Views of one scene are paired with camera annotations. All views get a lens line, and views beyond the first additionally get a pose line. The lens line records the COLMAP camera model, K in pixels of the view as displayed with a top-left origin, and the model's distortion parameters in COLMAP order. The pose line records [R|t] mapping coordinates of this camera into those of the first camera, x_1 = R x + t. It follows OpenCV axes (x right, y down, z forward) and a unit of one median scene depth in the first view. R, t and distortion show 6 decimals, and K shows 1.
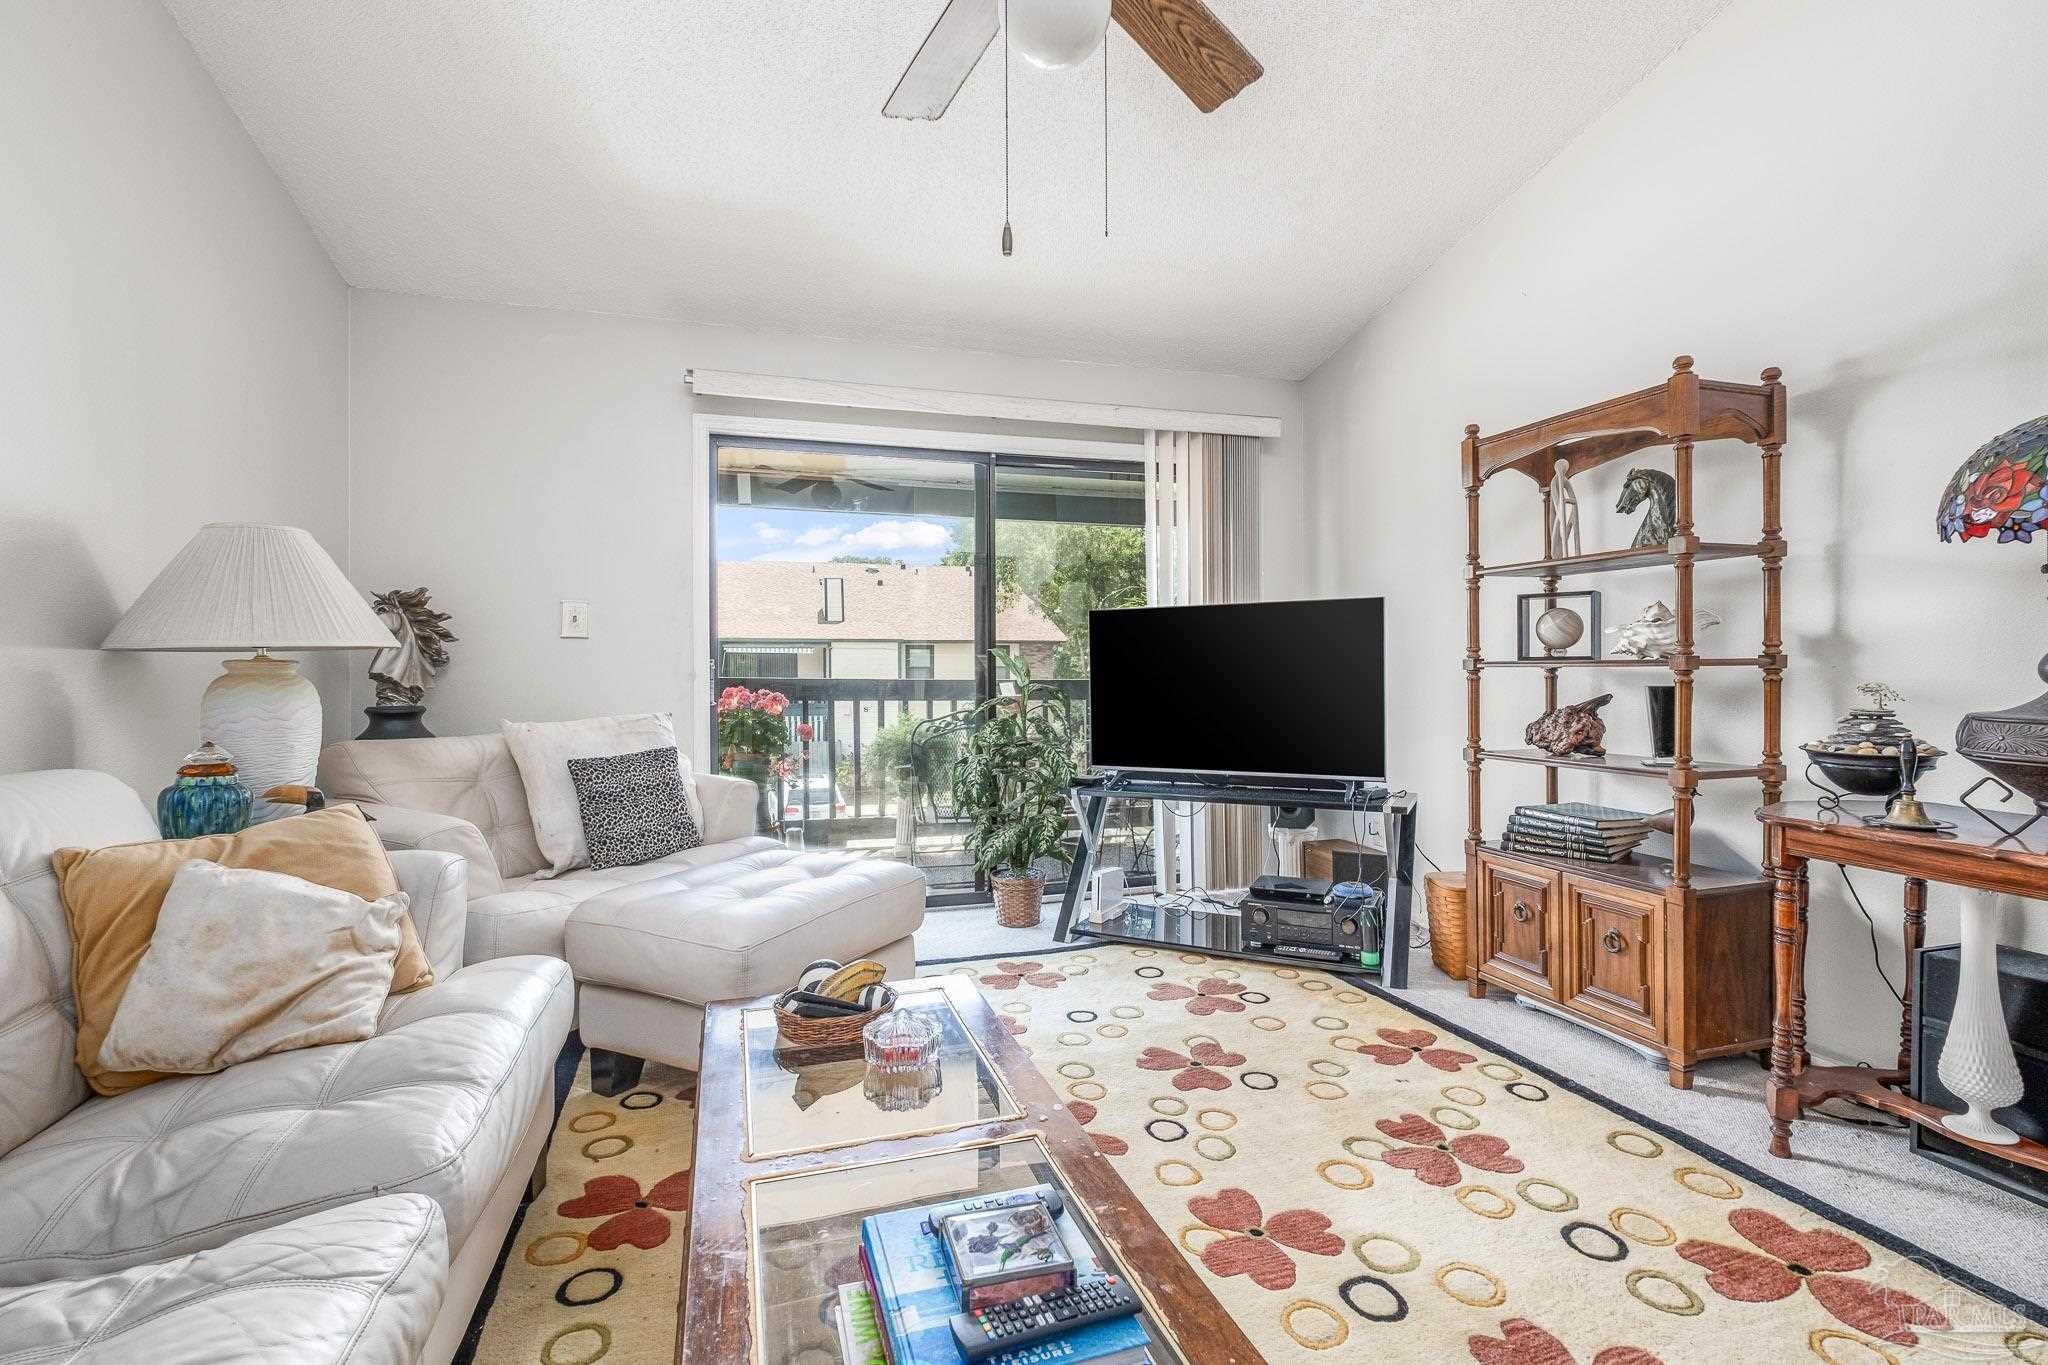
lens RADIAL K [[937.7, 0, 1019.1], [0, 937.7, 676.6], [0, 0, 1]] dist [0.001359, -0.001448]
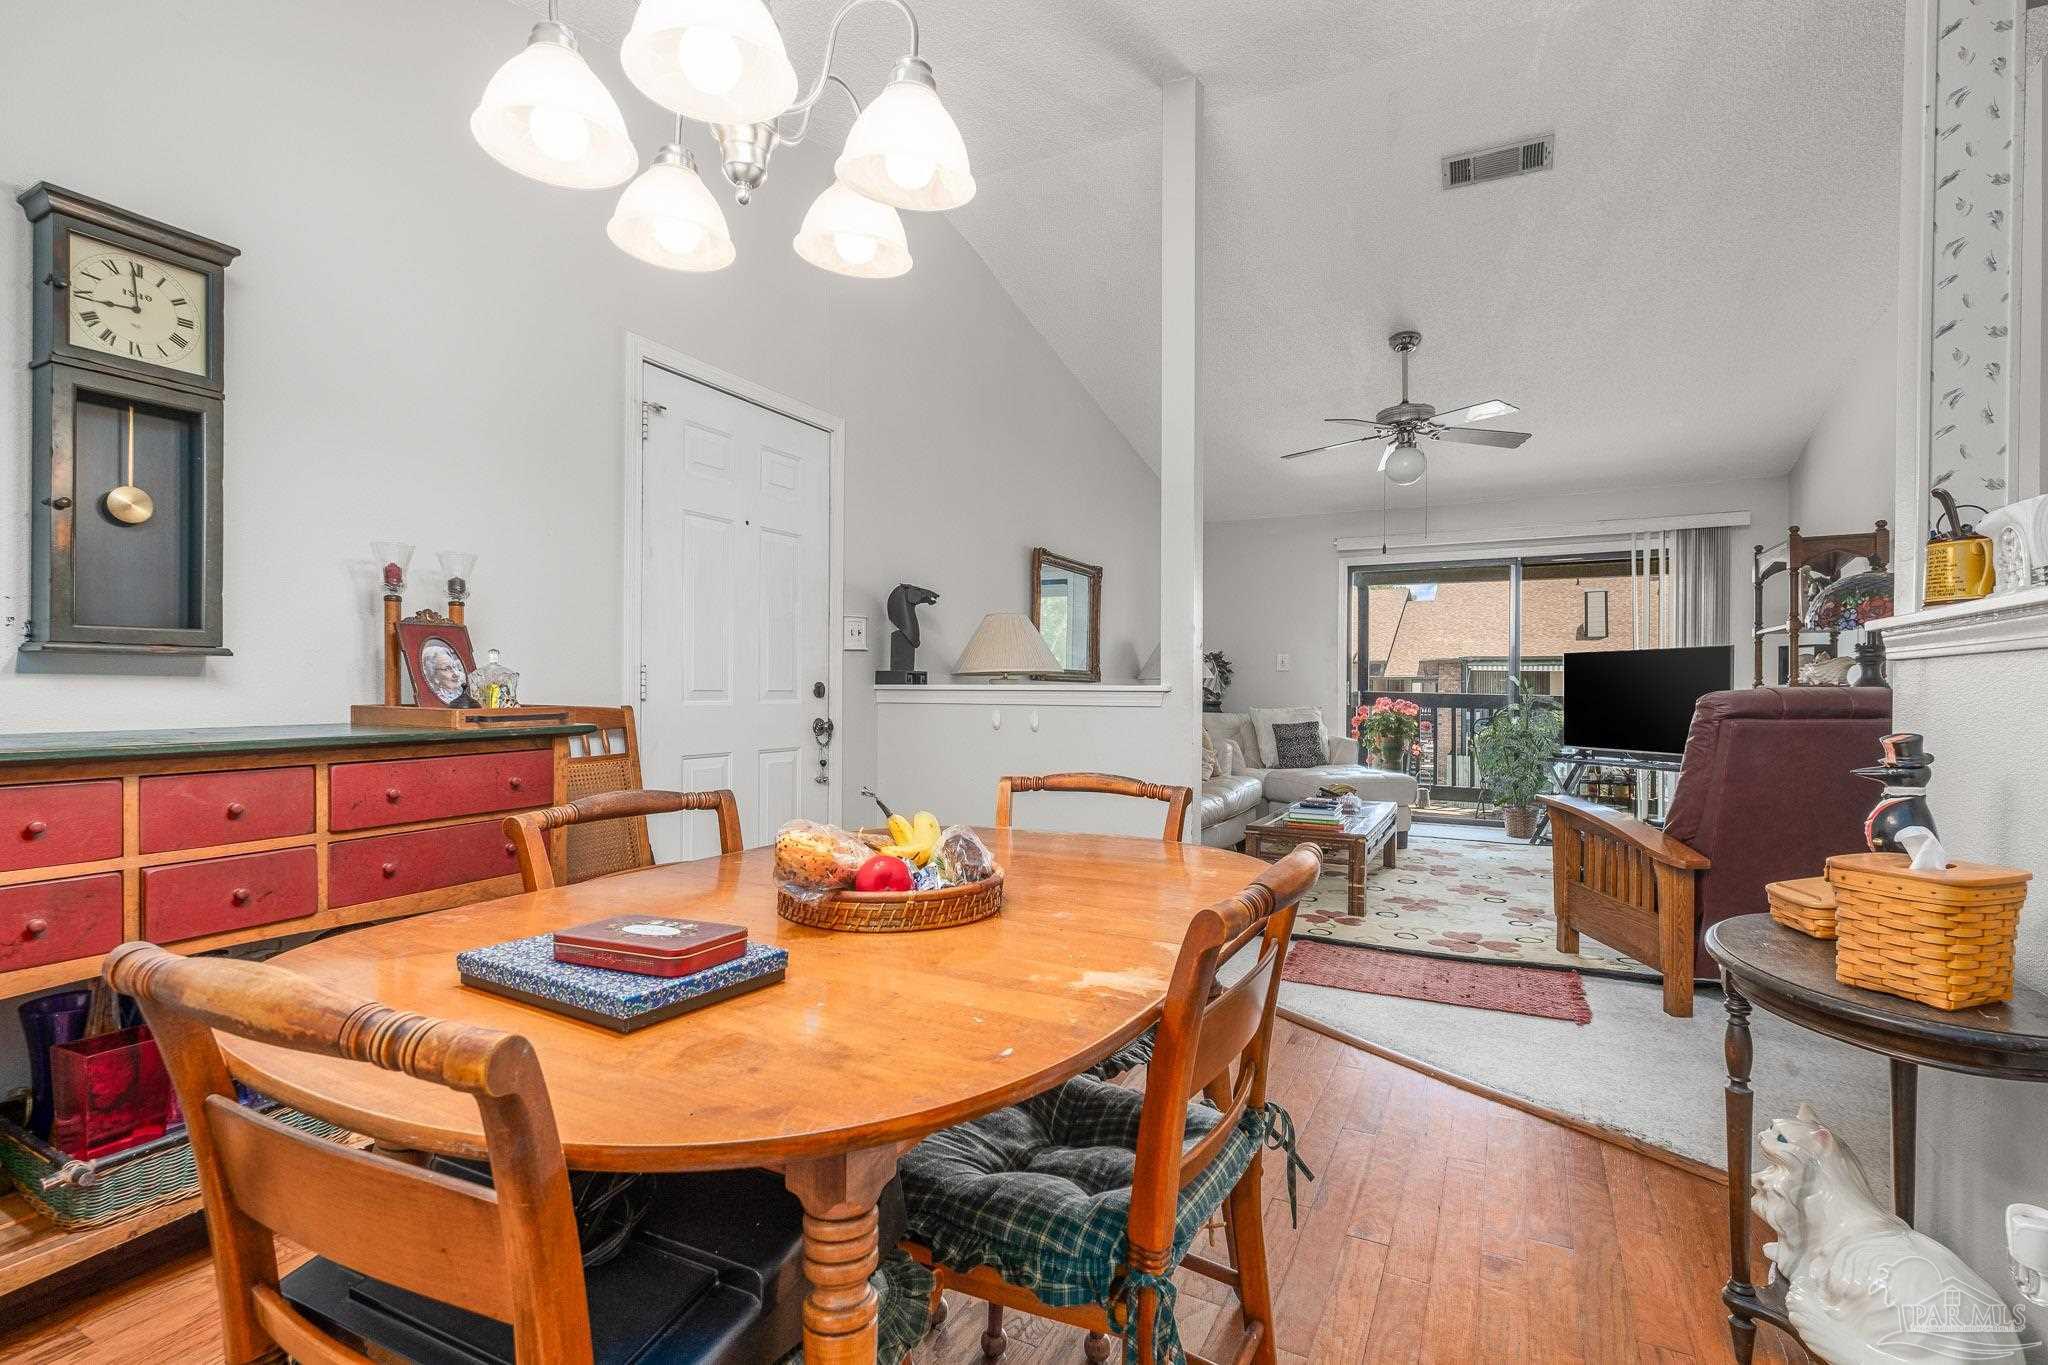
lens RADIAL K [[937.7, 0, 1028.3], [0, 937.7, 688.2], [0, 0, 1]] dist [0.001359, -0.001448]
pose [[0.716891, 0.009390, -0.697122, 0.652988], [-0.013690, 0.999906, -0.000611, 0.006236], [0.697051, 0.009982, 0.716952, -1.019013]]
